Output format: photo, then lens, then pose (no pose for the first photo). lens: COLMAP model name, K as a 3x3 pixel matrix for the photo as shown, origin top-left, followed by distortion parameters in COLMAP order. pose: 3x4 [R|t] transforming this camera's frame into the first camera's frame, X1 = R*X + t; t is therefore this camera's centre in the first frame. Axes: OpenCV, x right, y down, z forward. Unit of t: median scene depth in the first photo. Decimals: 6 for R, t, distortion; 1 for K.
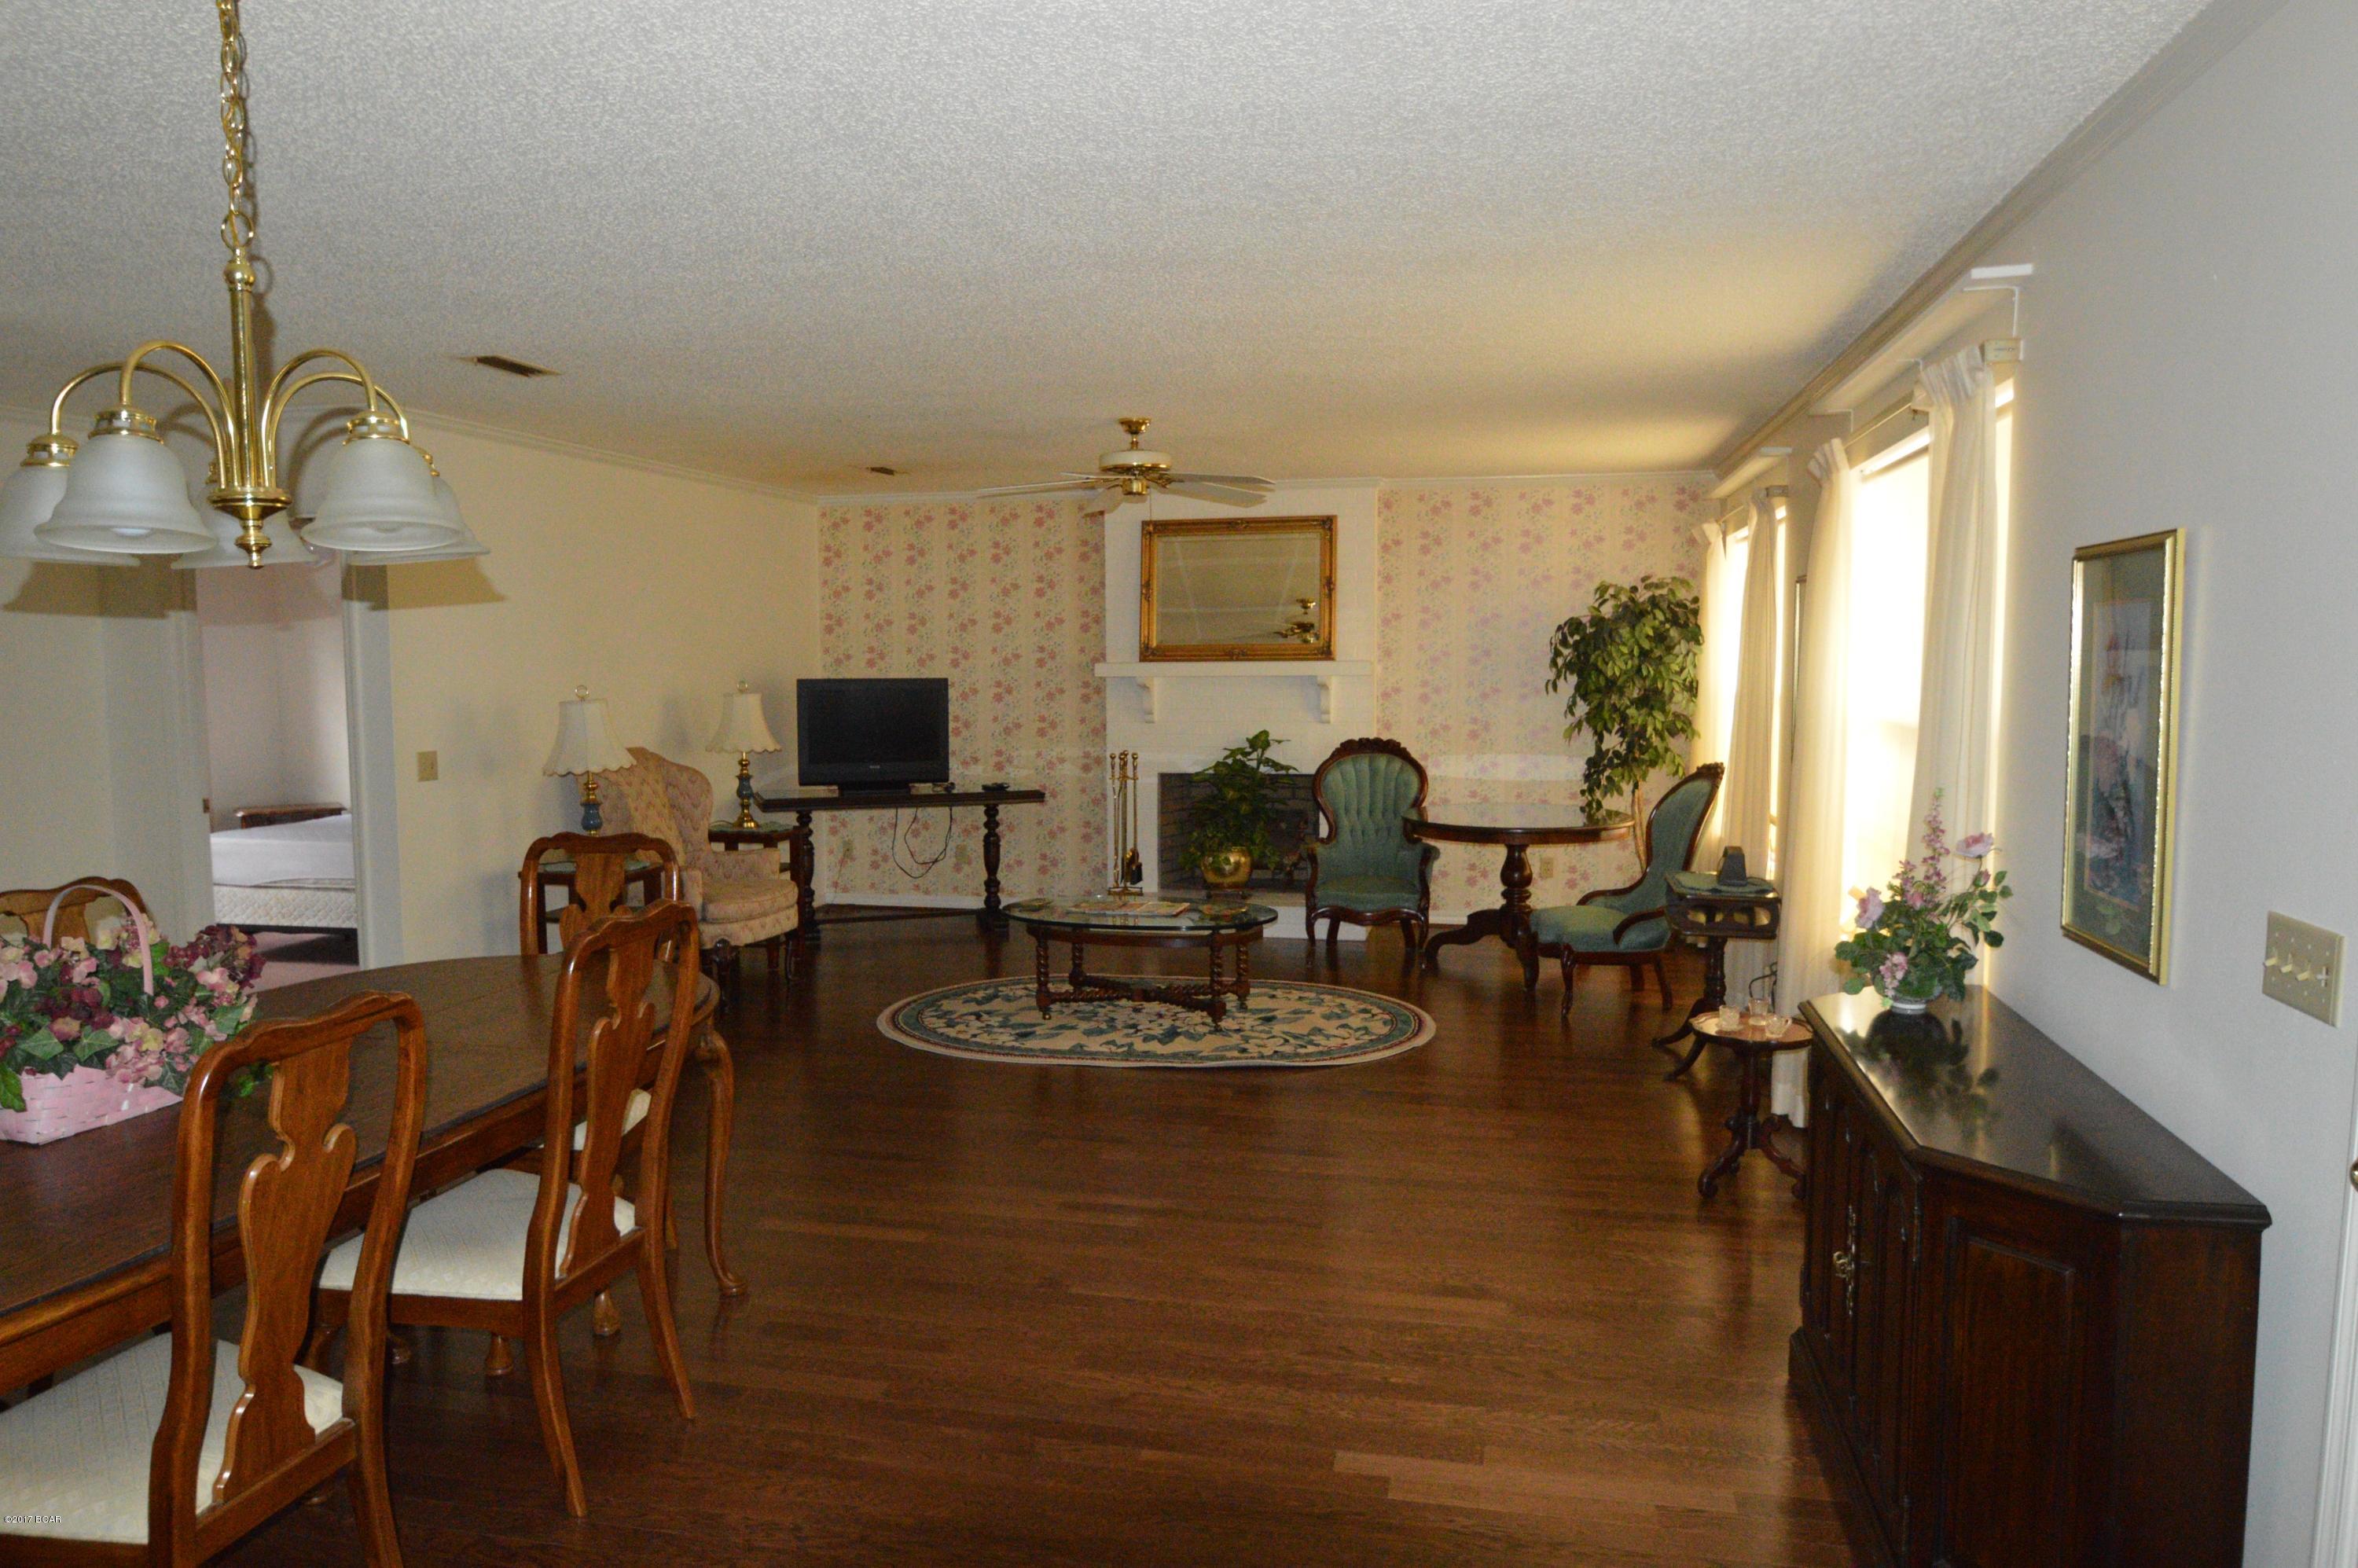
lens RADIAL K [[1604.7, 0, 1166.7], [0, 1604.7, 792.7], [0, 0, 1]] dist [-0.038932, 0.004563]
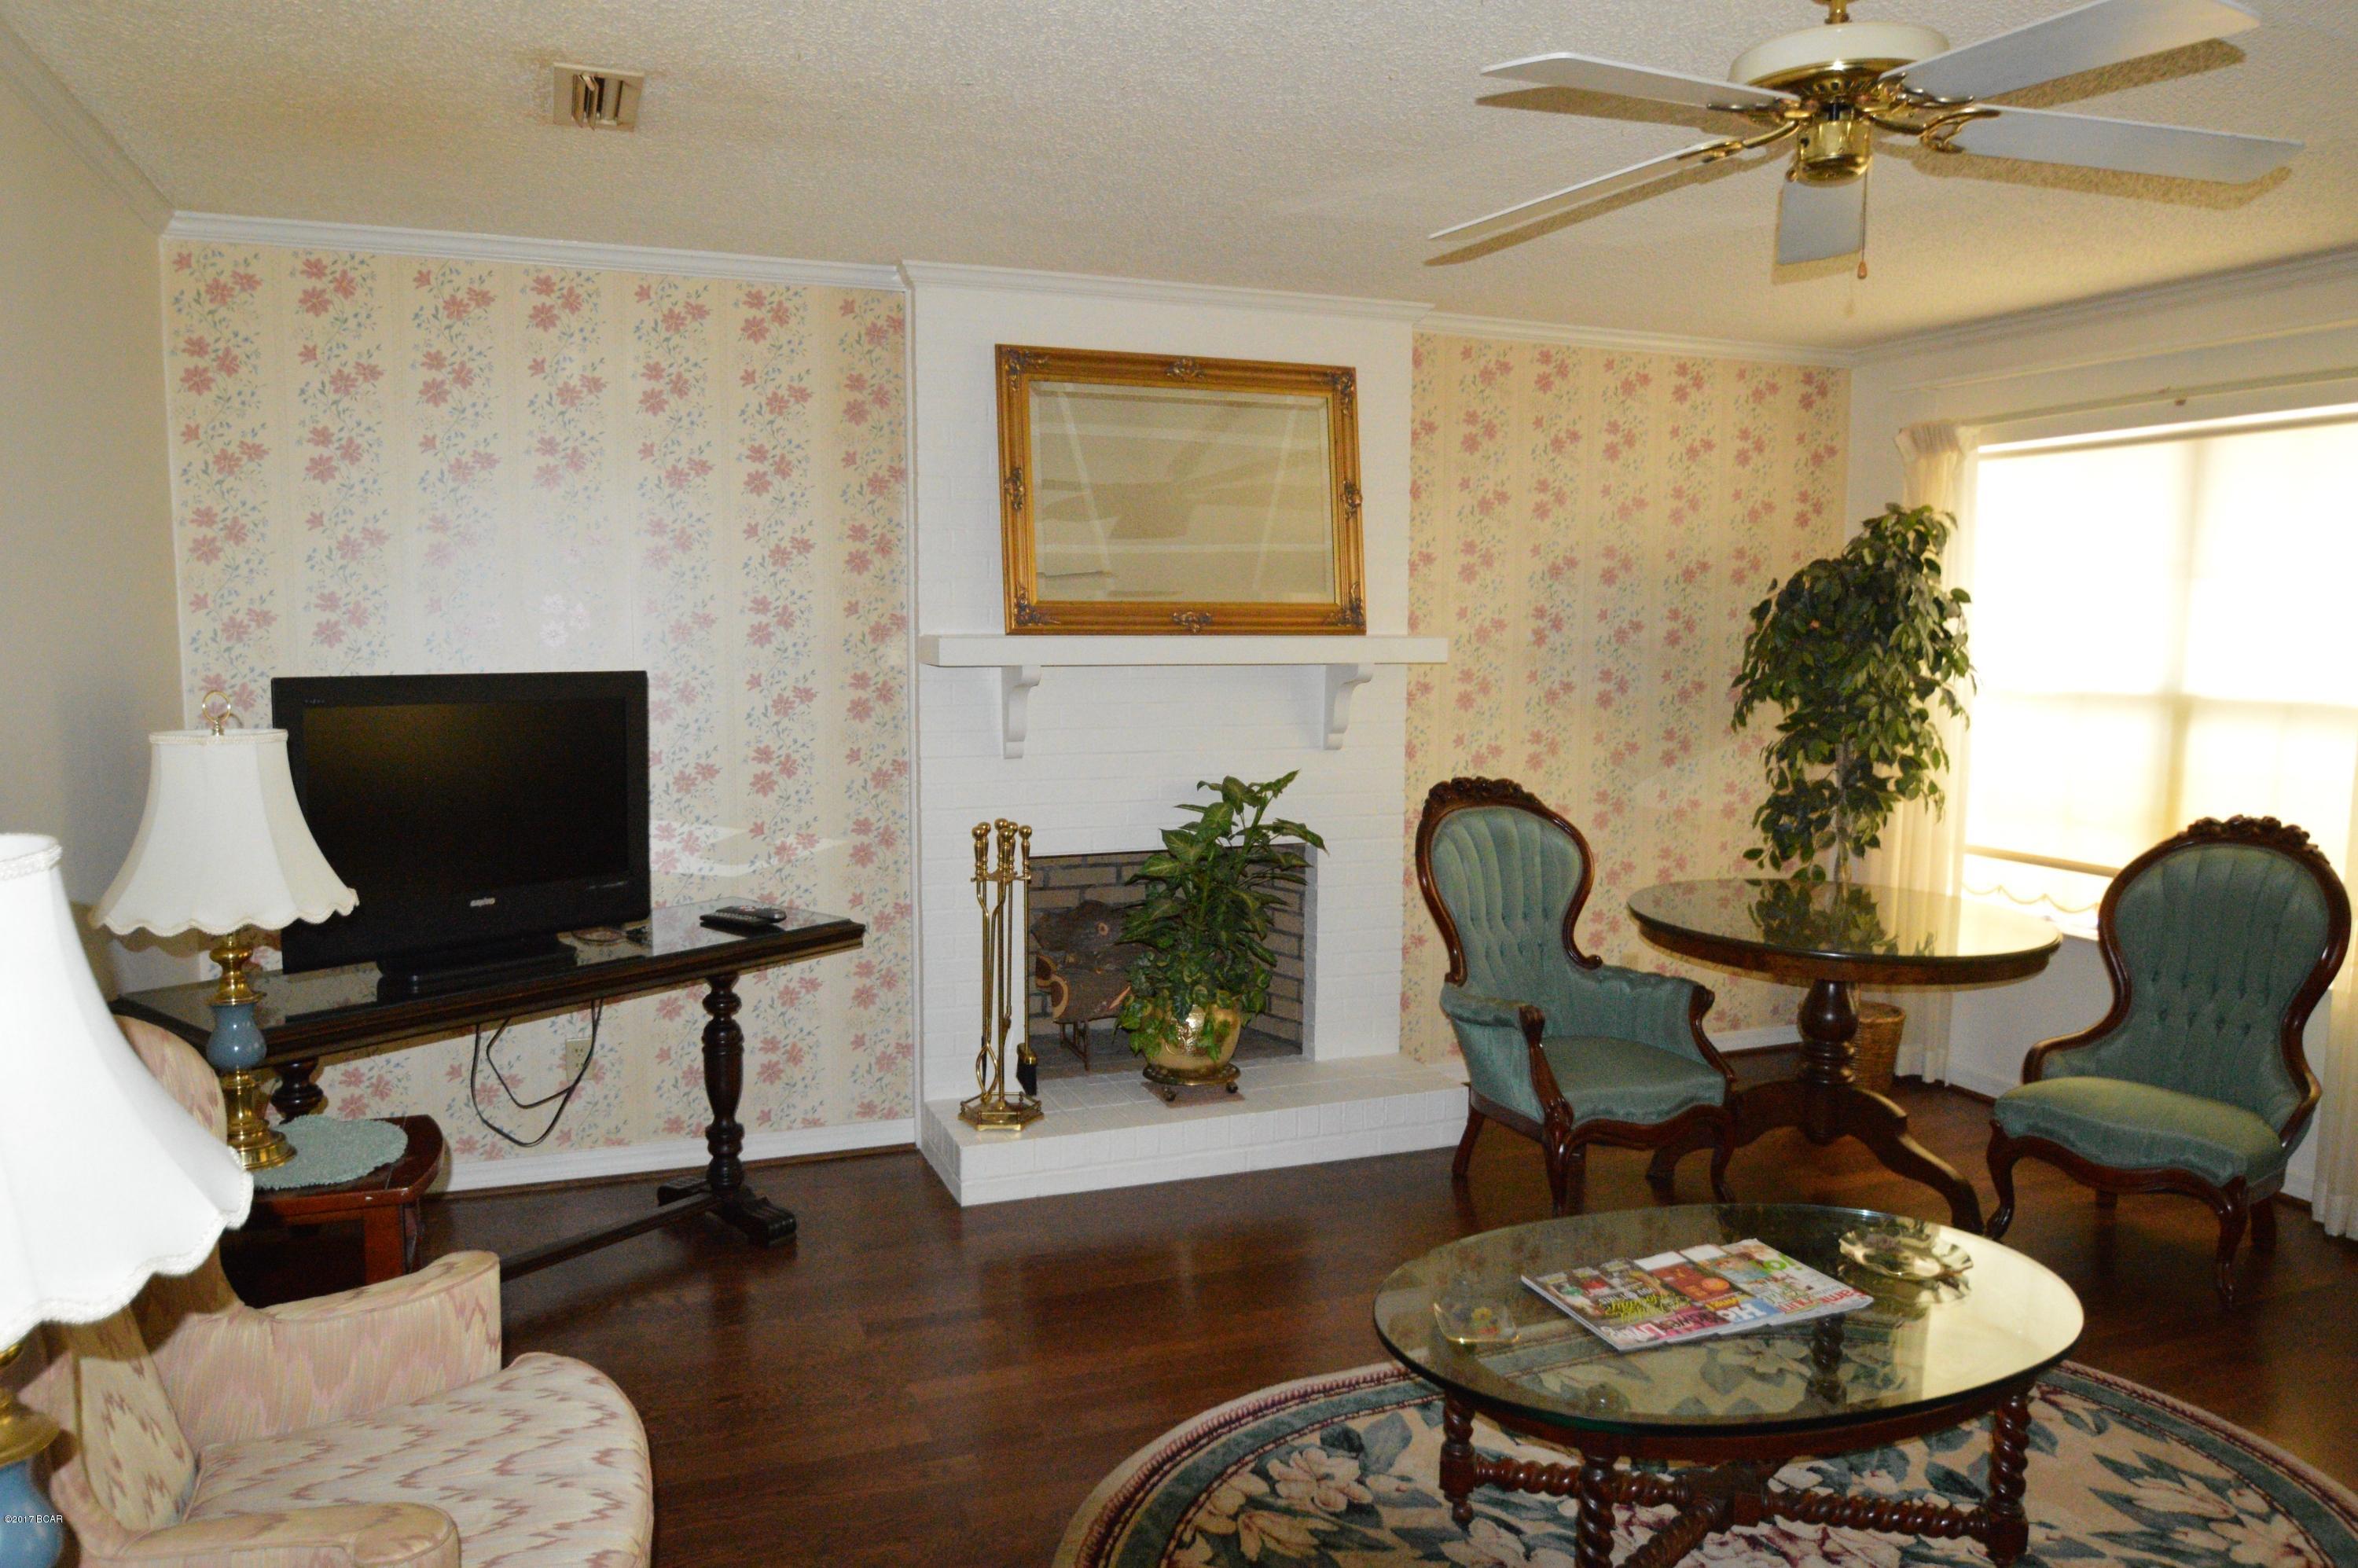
lens RADIAL K [[1604.7, 0, 1173.1], [0, 1604.7, 778.8], [0, 0, 1]] dist [-0.038932, 0.004563]
pose [[0.824944, -0.046361, 0.563309, -0.256483], [0.036378, 0.998919, 0.028939, -0.051047], [-0.564042, -0.003381, 0.825739, 0.579442]]
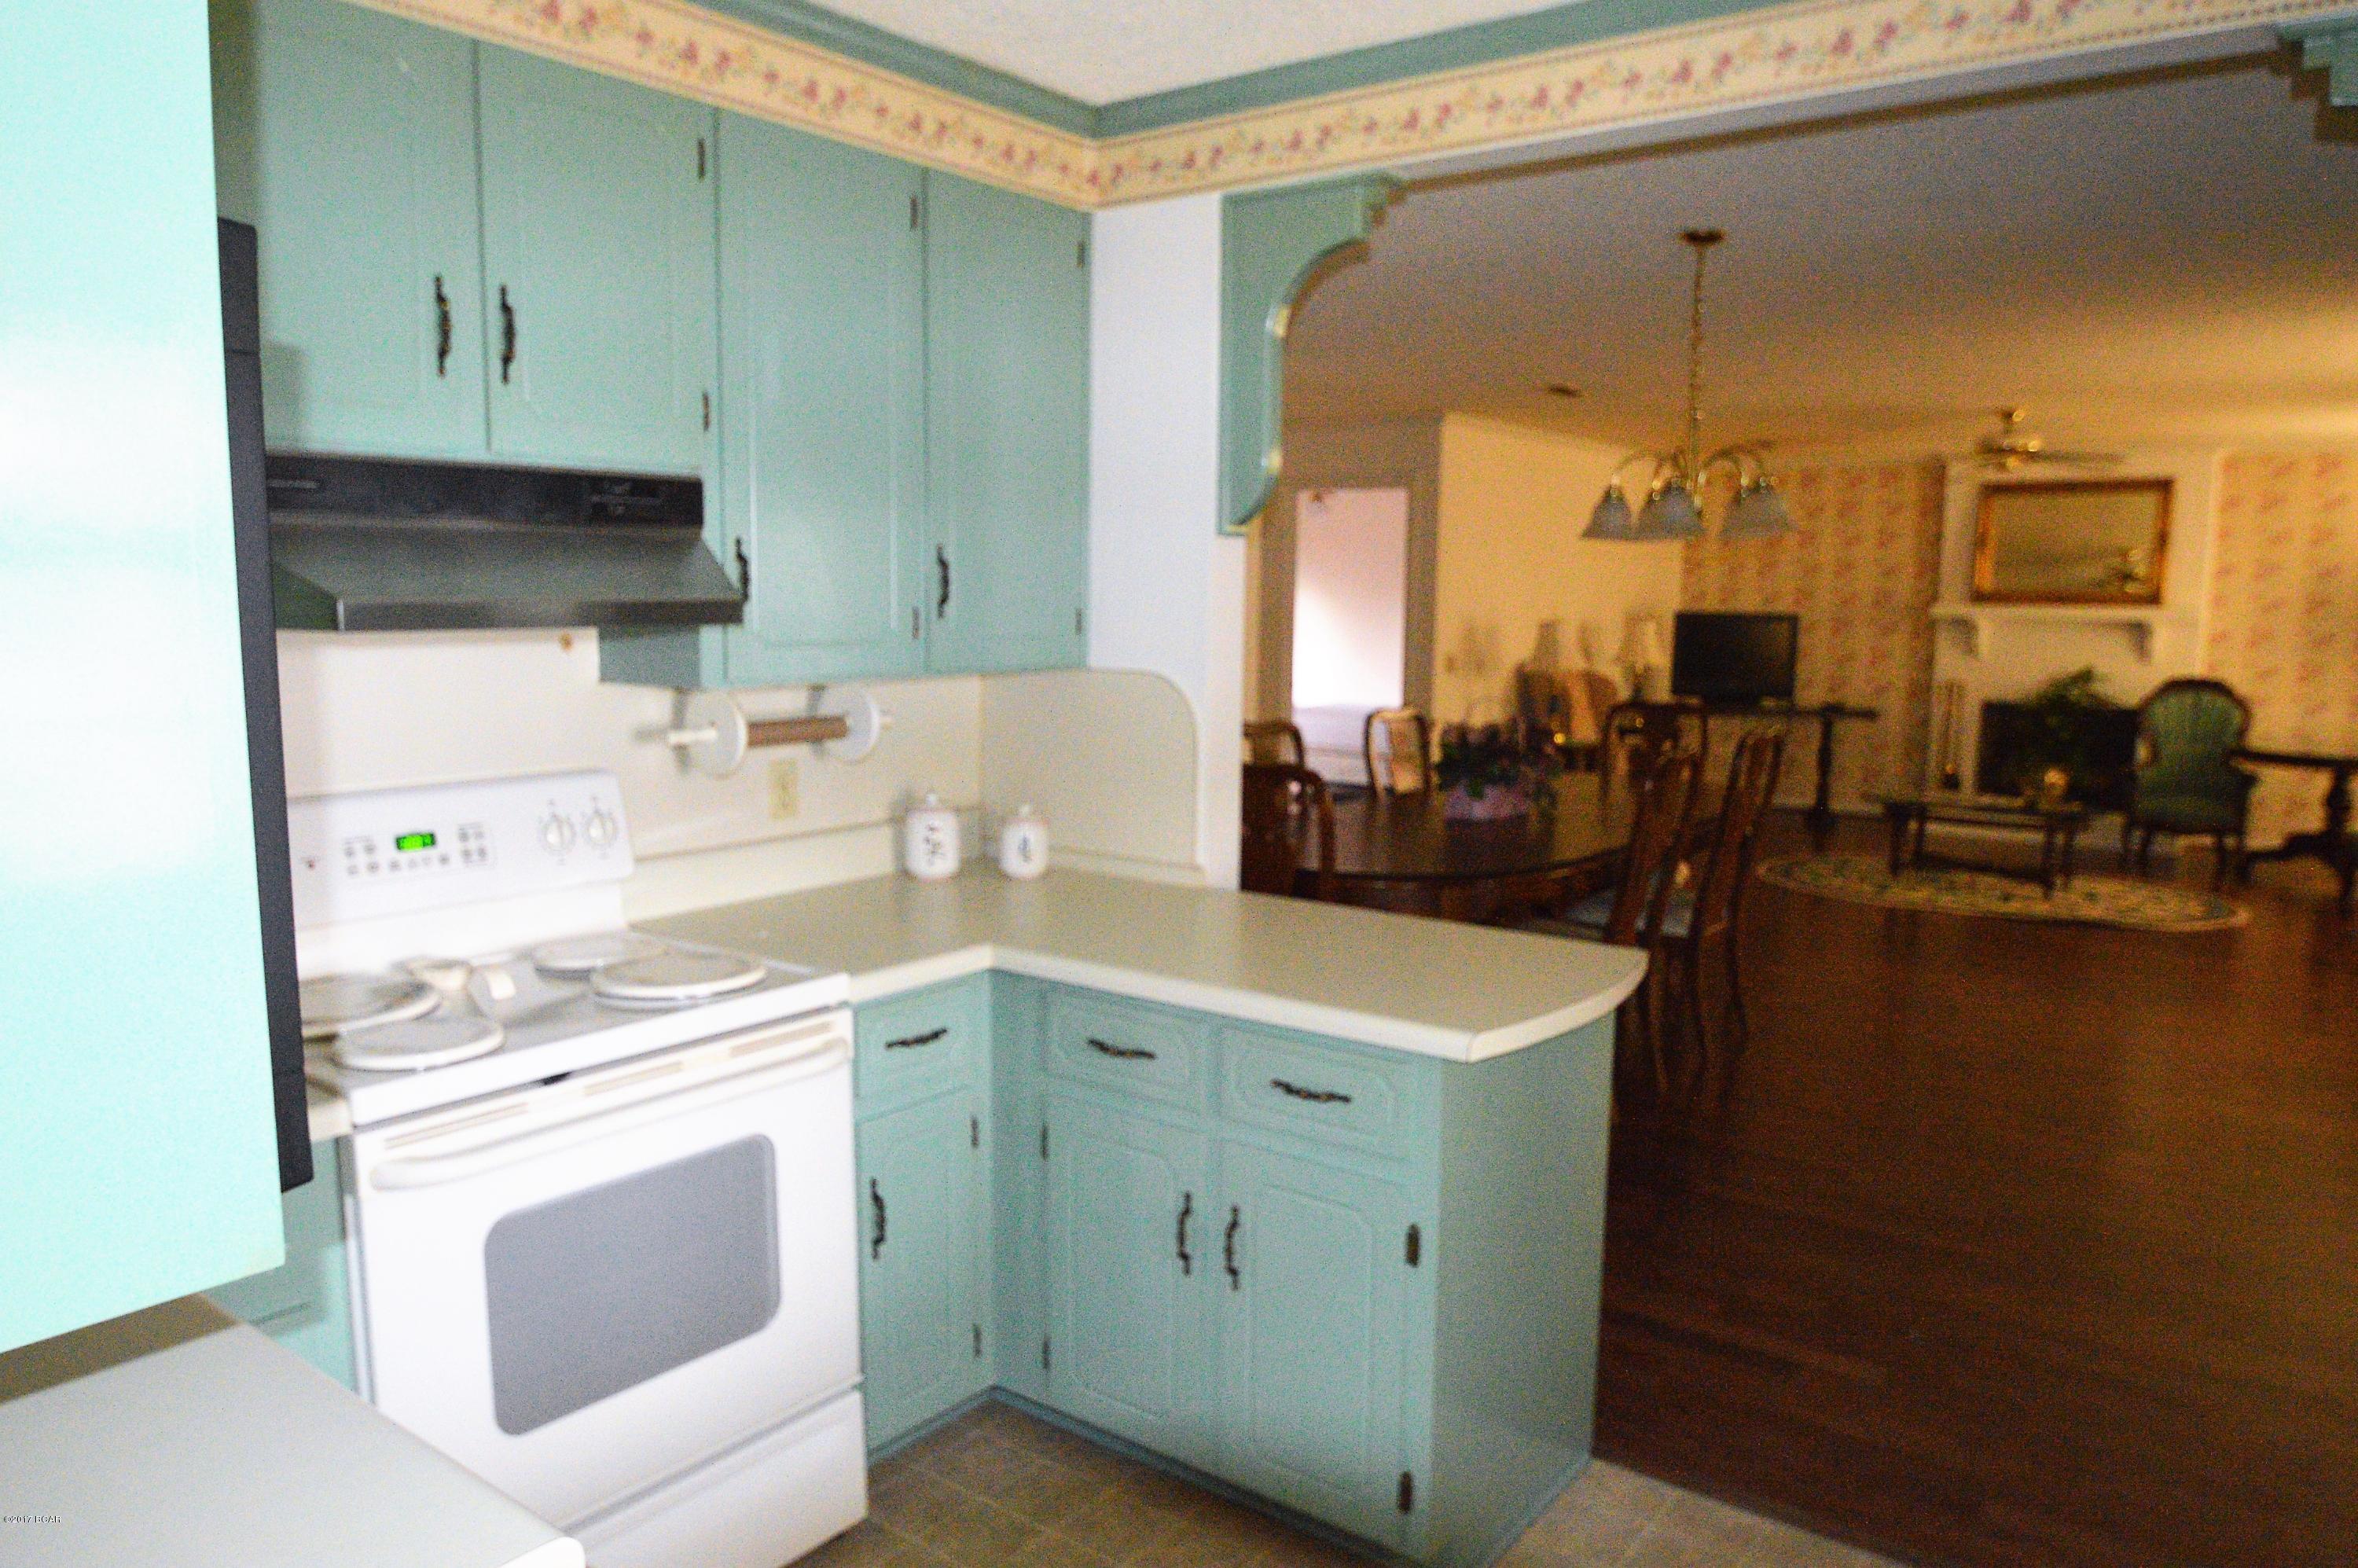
lens RADIAL K [[1604.7, 0, 1158.0], [0, 1604.7, 781.0], [0, 0, 1]] dist [-0.038932, 0.004563]
pose [[0.905040, 0.066666, -0.420070, -0.060039], [-0.053985, 0.997657, 0.042021, 0.030538], [0.421887, -0.015353, 0.906518, -0.302765]]
